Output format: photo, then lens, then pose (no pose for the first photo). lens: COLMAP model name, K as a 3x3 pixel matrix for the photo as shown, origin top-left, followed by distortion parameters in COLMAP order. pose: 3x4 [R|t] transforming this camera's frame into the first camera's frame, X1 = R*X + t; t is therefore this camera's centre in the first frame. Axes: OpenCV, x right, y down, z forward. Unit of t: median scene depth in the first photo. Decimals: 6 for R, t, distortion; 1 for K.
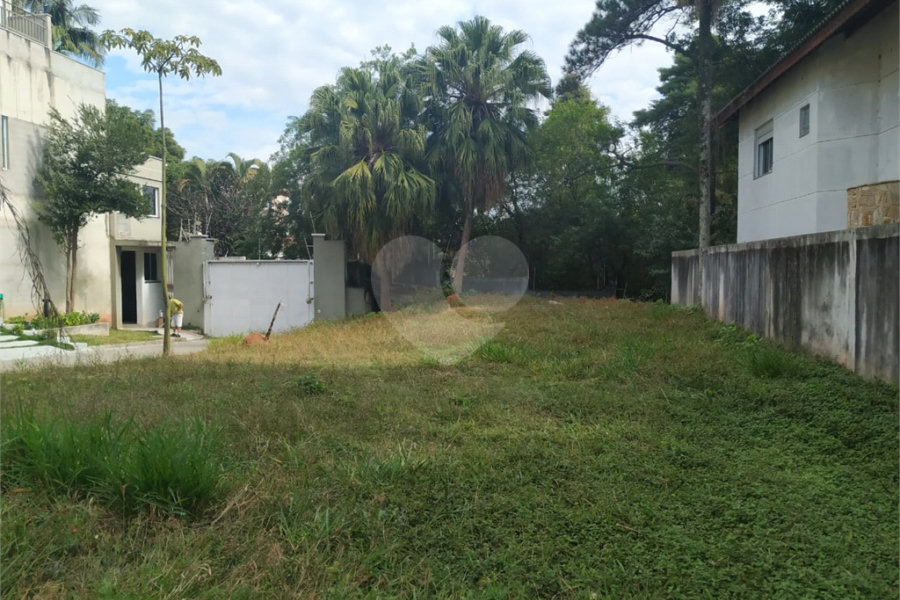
lens RADIAL K [[747.2, 0, 454.1], [0, 747.2, 305.3], [0, 0, 1]] dist [0.074075, -0.115604]
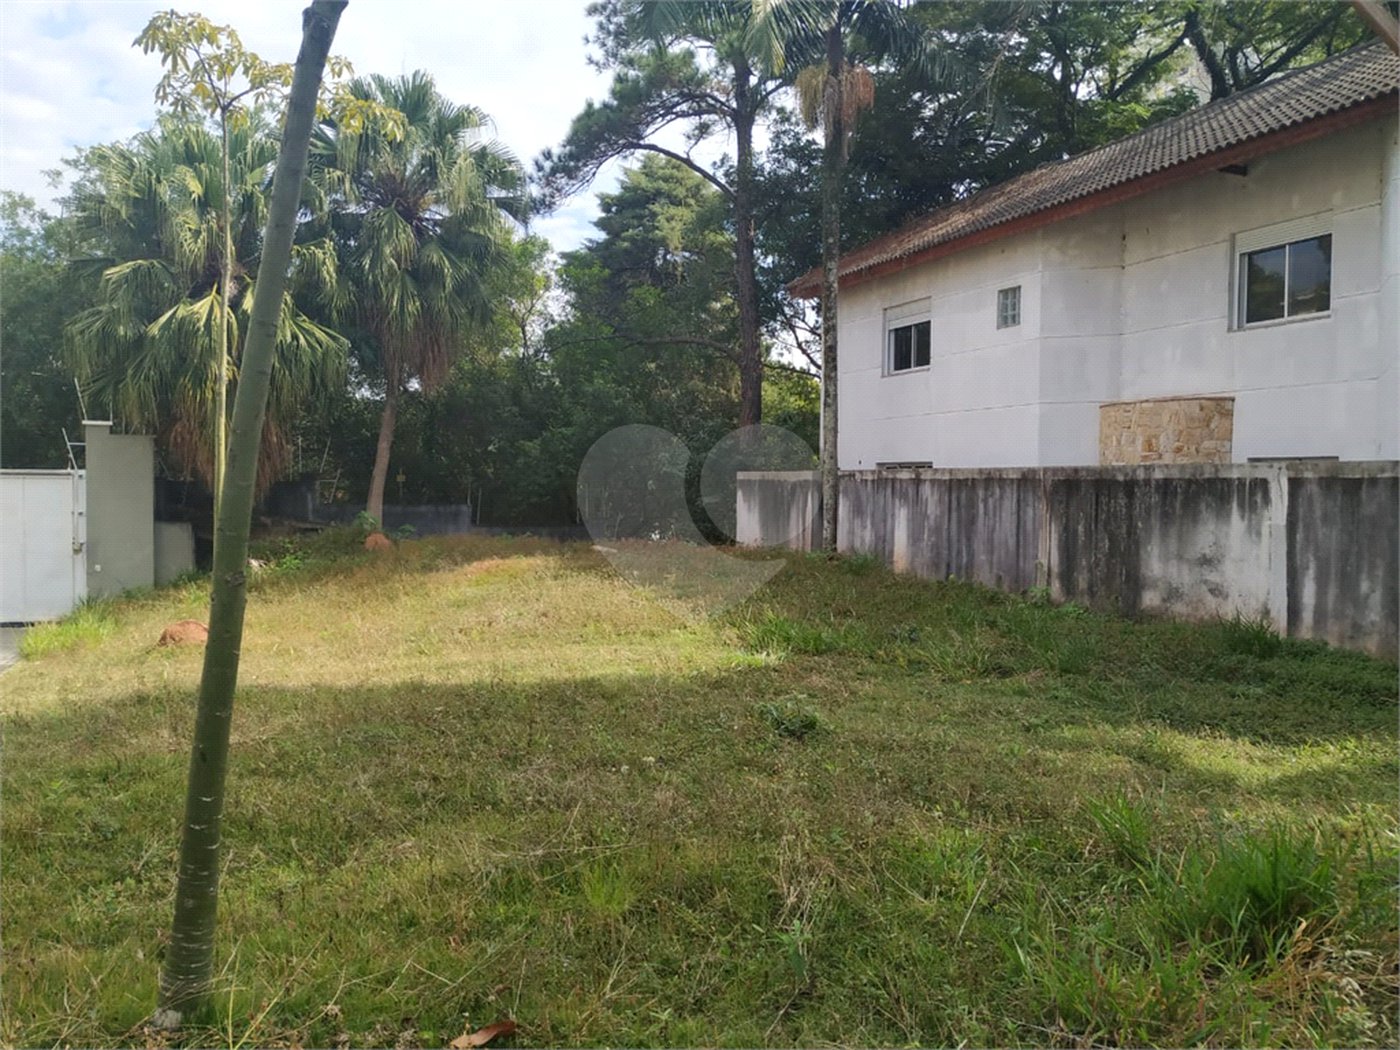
lens RADIAL K [[1164.2, 0, 699.8], [0, 1164.2, 517.9], [0, 0, 1]] dist [0.079549, -0.127364]
pose [[0.877292, 0.000324, 0.479956, -0.361288], [0.008981, 0.999814, -0.017091, -0.016599], [-0.479872, 0.019304, 0.877126, 0.124816]]
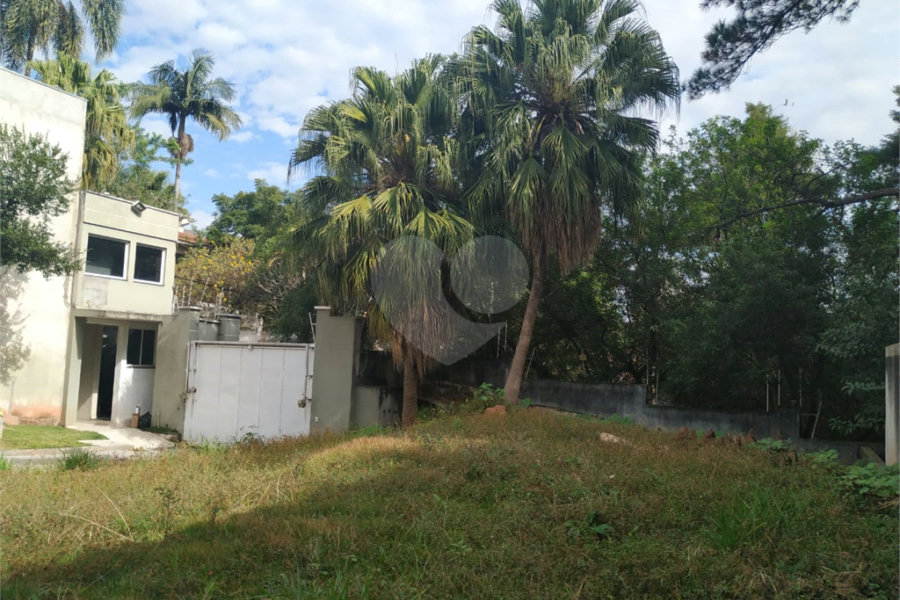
lens RADIAL K [[747.2, 0, 445.2], [0, 747.2, 301.6], [0, 0, 1]] dist [0.074075, -0.115604]
pose [[0.950990, 0.017007, -0.308755, 0.246295], [-0.059434, 0.989922, -0.128535, -0.030148], [0.303457, 0.140585, 0.942417, 0.657849]]
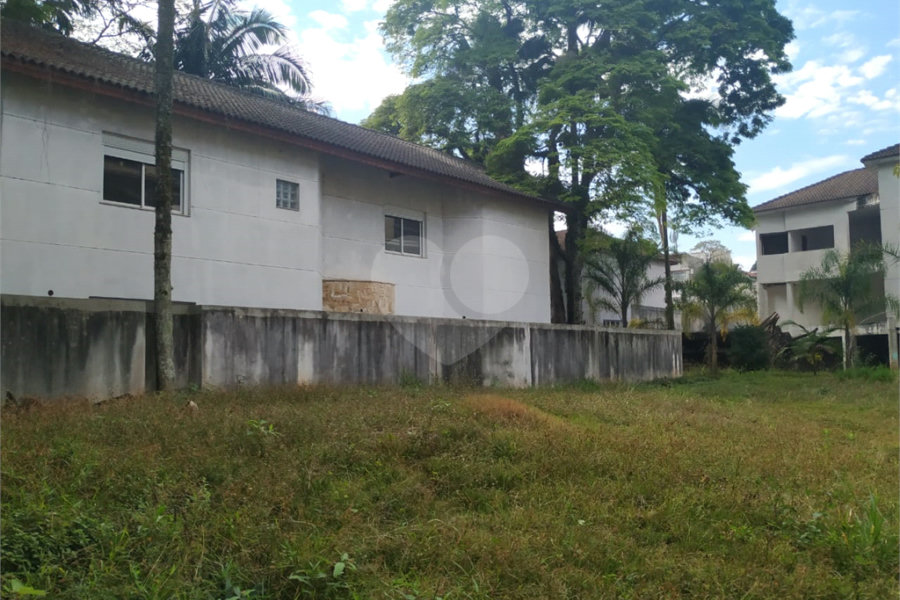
lens RADIAL K [[747.2, 0, 454.0], [0, 747.2, 311.3], [0, 0, 1]] dist [0.074075, -0.115604]
pose [[-0.824657, 0.054760, 0.562977, -0.275457], [0.044984, 0.998499, -0.031228, -0.046107], [-0.563842, -0.000428, -0.825882, 1.683427]]
